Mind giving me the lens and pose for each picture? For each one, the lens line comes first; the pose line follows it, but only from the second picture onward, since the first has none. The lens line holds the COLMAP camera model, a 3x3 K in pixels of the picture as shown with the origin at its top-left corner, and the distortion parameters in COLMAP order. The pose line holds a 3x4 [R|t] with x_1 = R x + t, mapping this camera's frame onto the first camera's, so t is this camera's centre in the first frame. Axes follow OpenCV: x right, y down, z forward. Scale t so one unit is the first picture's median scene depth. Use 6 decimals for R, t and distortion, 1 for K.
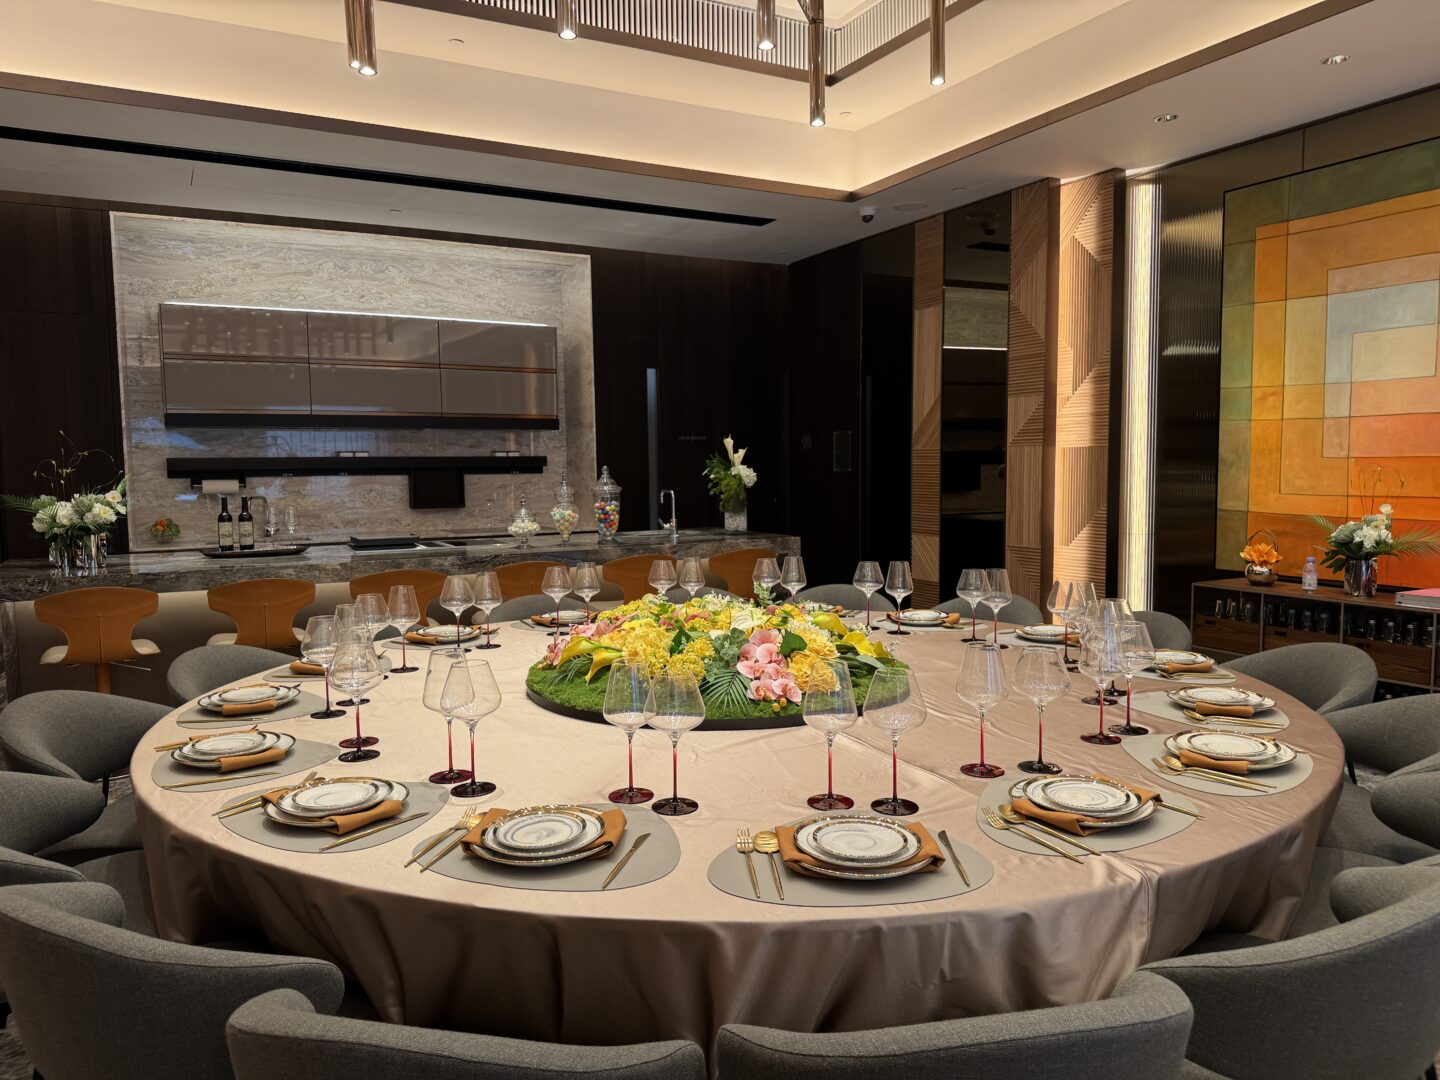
lens RADIAL K [[1024.0, 0, 721.7], [0, 1024.0, 538.5], [0, 0, 1]] dist [0.000889, -0.023778]
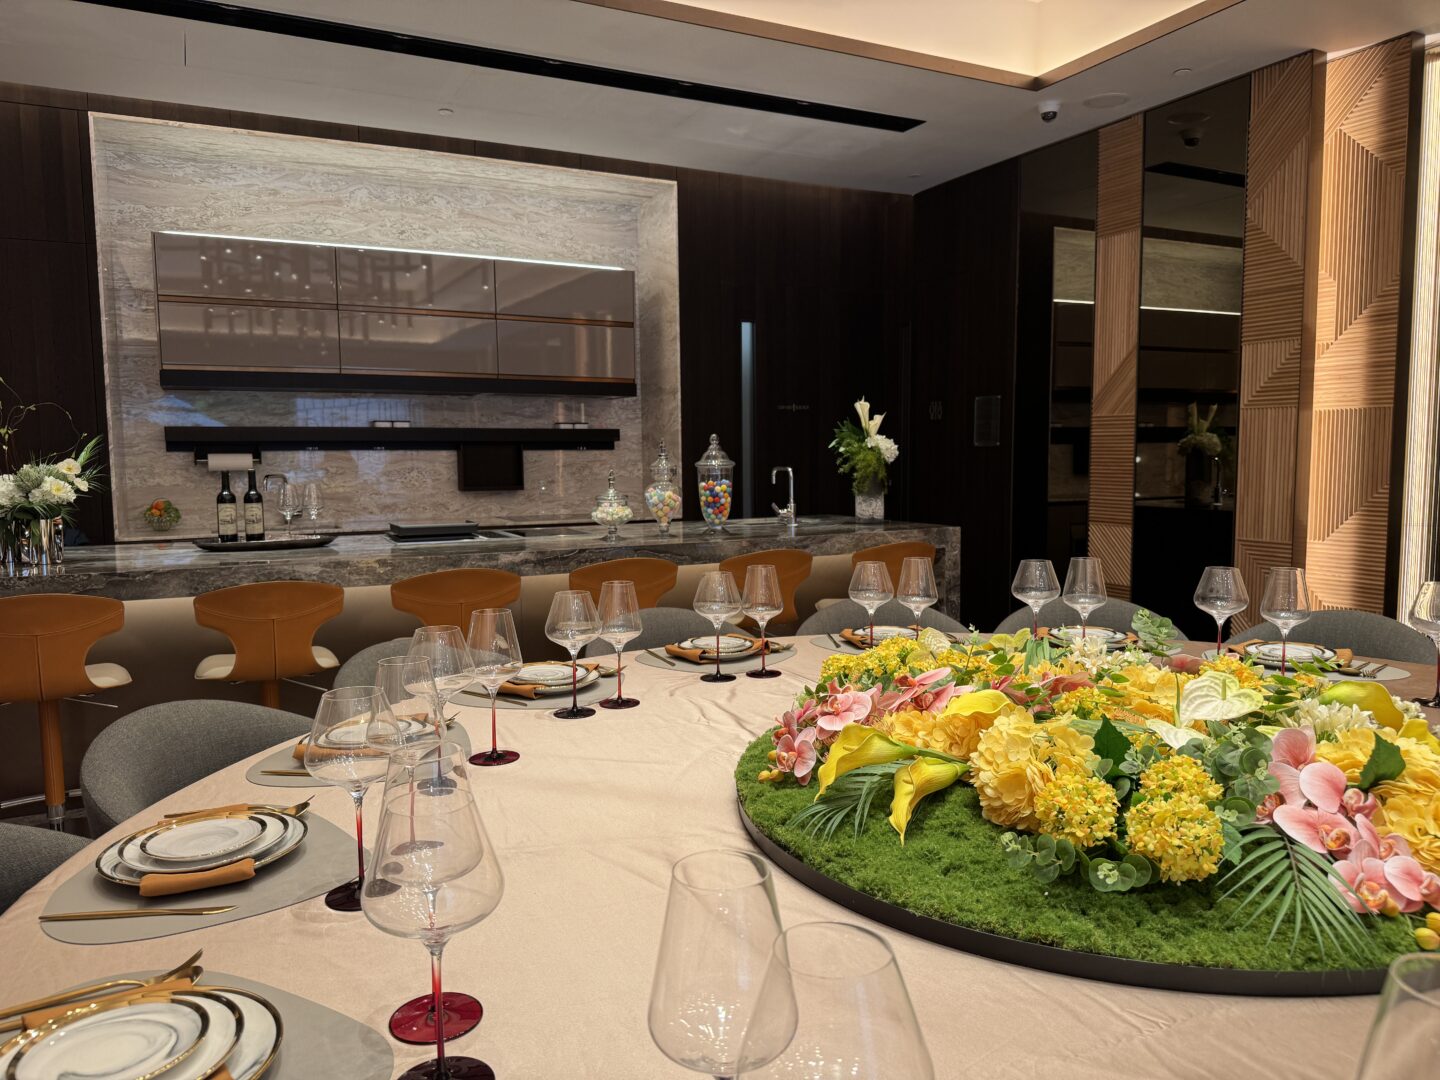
lens RADIAL K [[1024.0, 0, 717.8], [0, 1024.0, 544.6], [0, 0, 1]] dist [0.000889, -0.023778]
pose [[0.999480, 0.005206, -0.031823, -0.080169], [-0.004680, 0.999851, 0.016606, -0.000100], [0.031905, -0.016448, 0.999356, 0.208197]]
